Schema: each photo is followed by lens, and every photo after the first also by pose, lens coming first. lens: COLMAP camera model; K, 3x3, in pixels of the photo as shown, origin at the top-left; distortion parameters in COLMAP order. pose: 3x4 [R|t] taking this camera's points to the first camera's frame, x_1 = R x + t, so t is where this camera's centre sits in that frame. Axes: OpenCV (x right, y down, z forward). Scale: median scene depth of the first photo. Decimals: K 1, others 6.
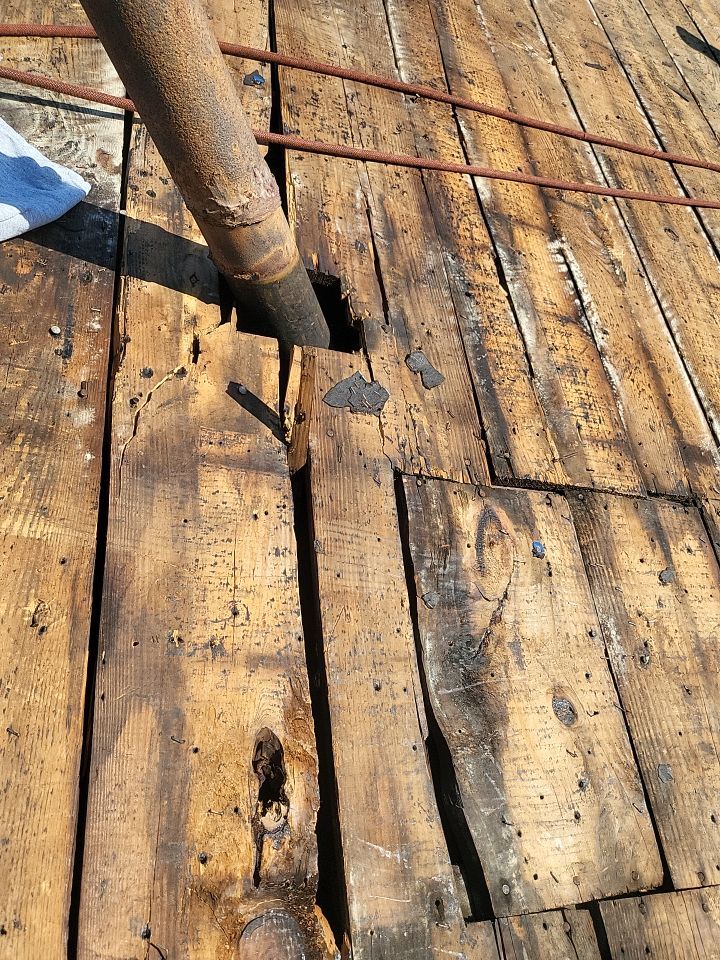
lens RADIAL K [[738.8, 0, 360.0], [0, 738.8, 480.0], [0, 0, 1]] dist [-0.058556, 0.100121]
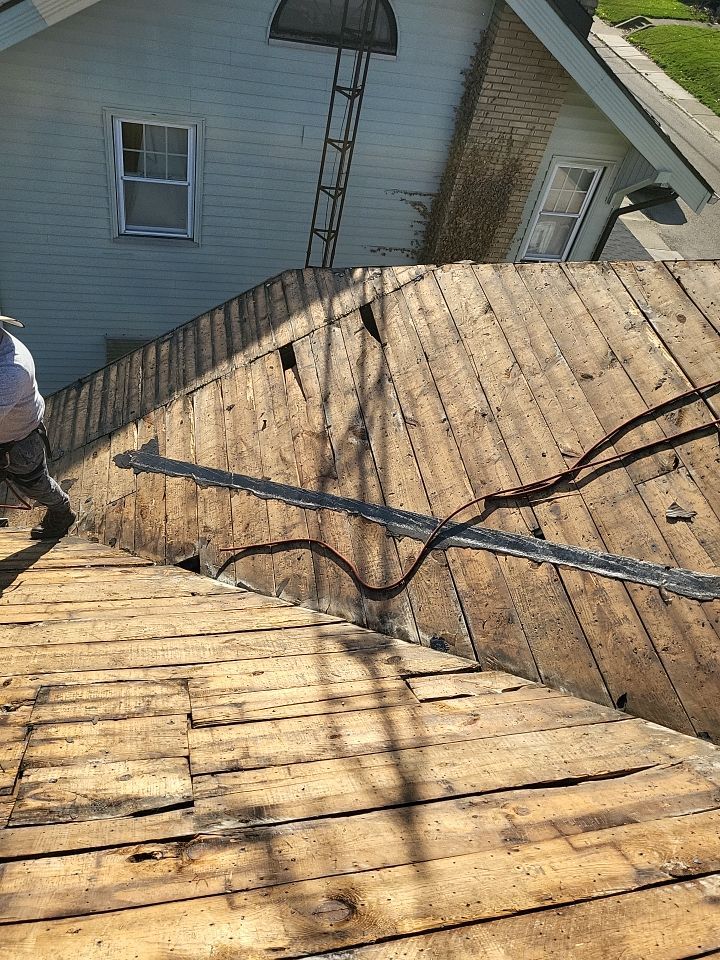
lens RADIAL K [[736.6, 0, 360.0], [0, 736.6, 480.0], [0, 0, 1]] dist [0.011013, -0.003944]
pose [[-0.111362, -0.577335, 0.808877, -1.175778], [0.771347, 0.462989, 0.436652, -0.601938], [-0.626596, 0.672552, 0.393767, -1.120537]]
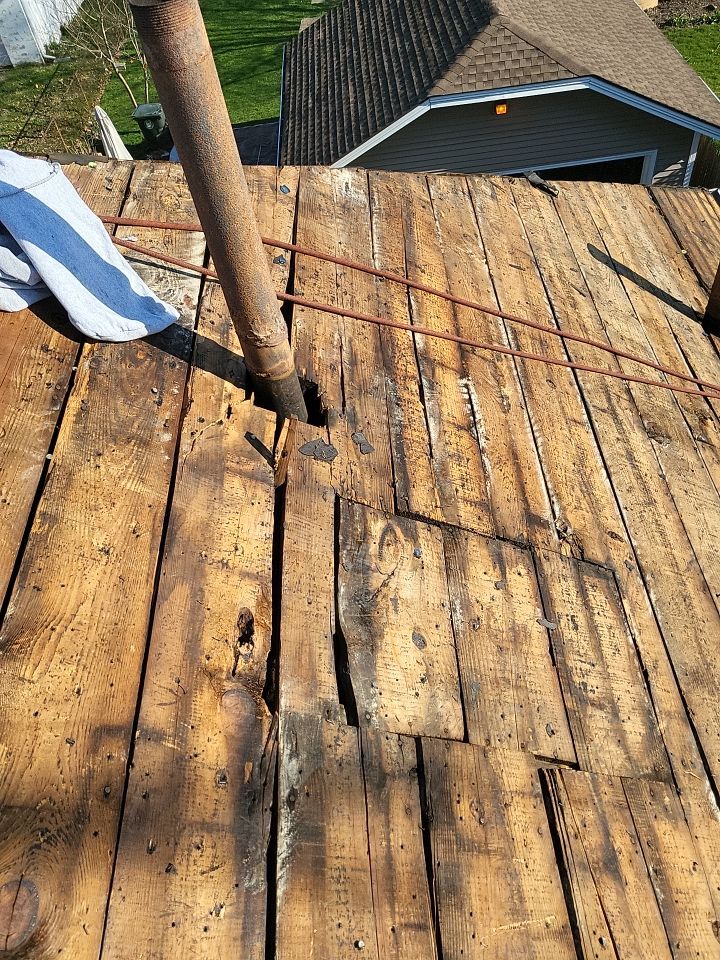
lens RADIAL K [[736.6, 0, 360.0], [0, 736.6, 480.0], [0, 0, 1]] dist [0.011013, -0.003944]
pose [[0.993908, 0.108113, 0.021391, 0.060357], [-0.103021, 0.980364, -0.168144, 0.225429], [-0.039149, 0.164916, 0.985530, -0.655983]]
